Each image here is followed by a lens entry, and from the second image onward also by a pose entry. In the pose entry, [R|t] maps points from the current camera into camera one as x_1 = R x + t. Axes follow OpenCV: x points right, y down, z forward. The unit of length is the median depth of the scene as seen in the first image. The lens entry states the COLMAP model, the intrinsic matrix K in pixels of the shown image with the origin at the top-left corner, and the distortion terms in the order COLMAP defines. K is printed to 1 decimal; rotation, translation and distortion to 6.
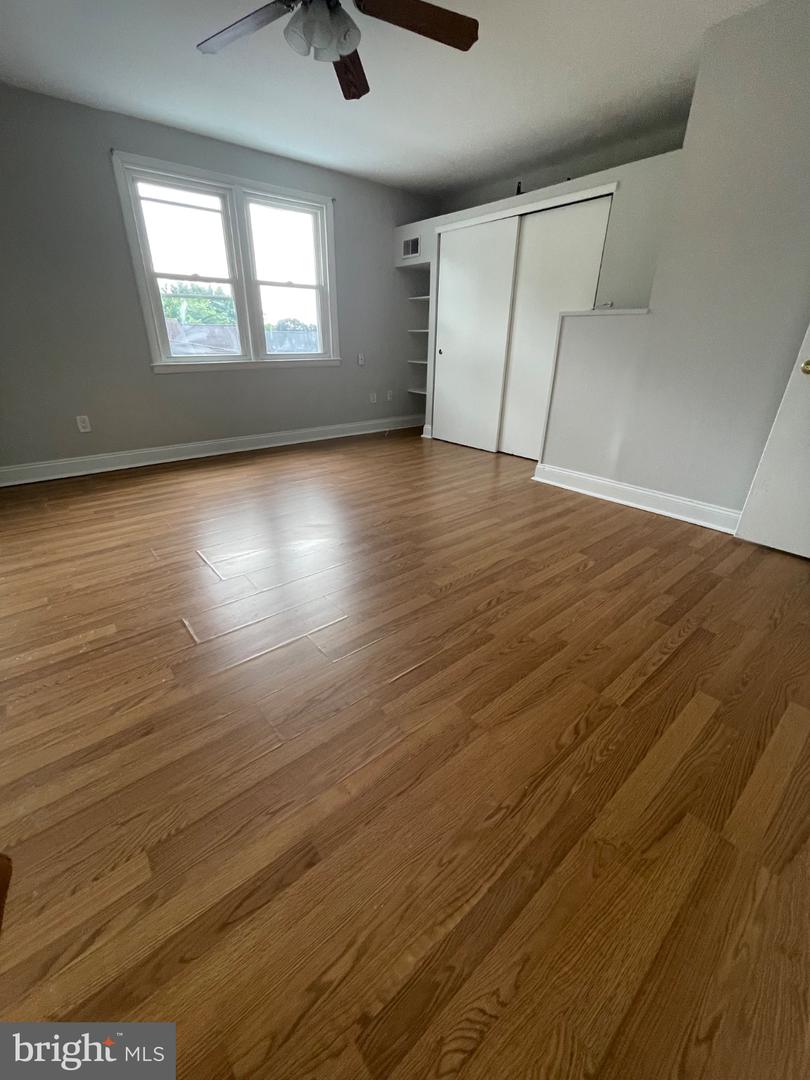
lens RADIAL K [[436.9, 0, 399.4], [0, 436.9, 535.1], [0, 0, 1]] dist [-0.013295, -0.000034]
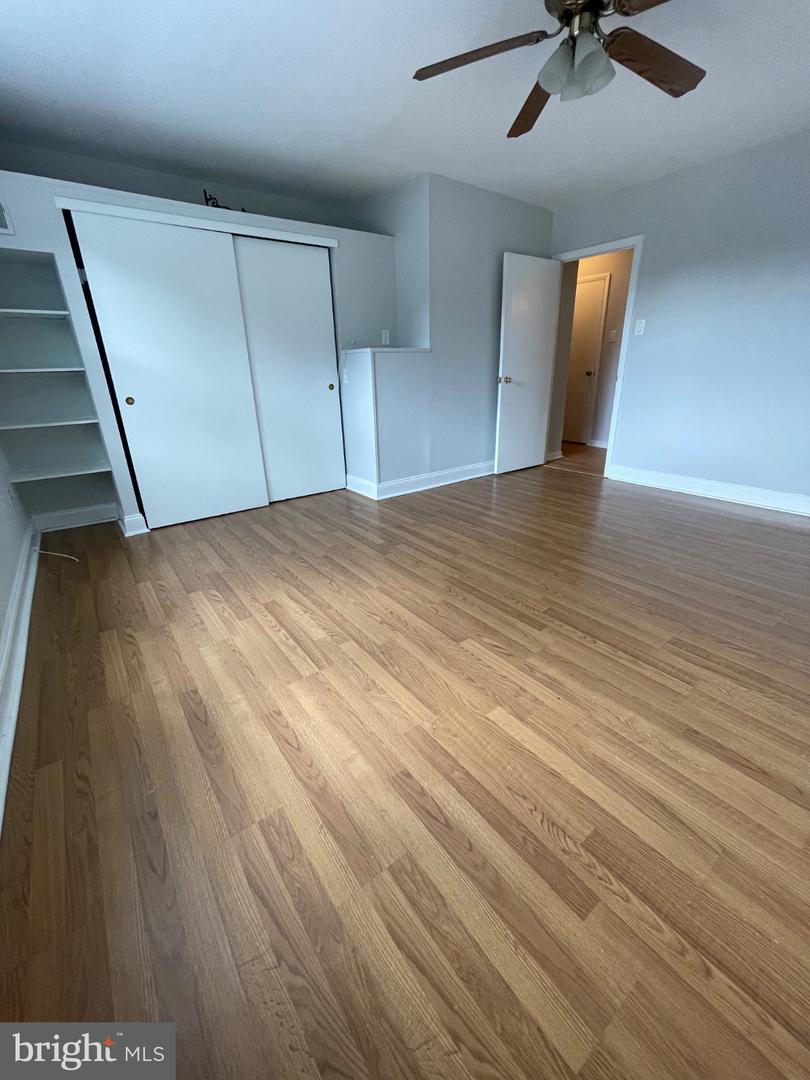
lens RADIAL K [[422.0, 0, 402.2], [0, 422.0, 545.2], [0, 0, 1]] dist [-0.002013, -0.000112]
pose [[0.038718, -0.398449, 0.916373, -0.764110], [0.423711, 0.837081, 0.346070, -0.397736], [-0.904970, 0.374878, 0.201238, 0.814521]]
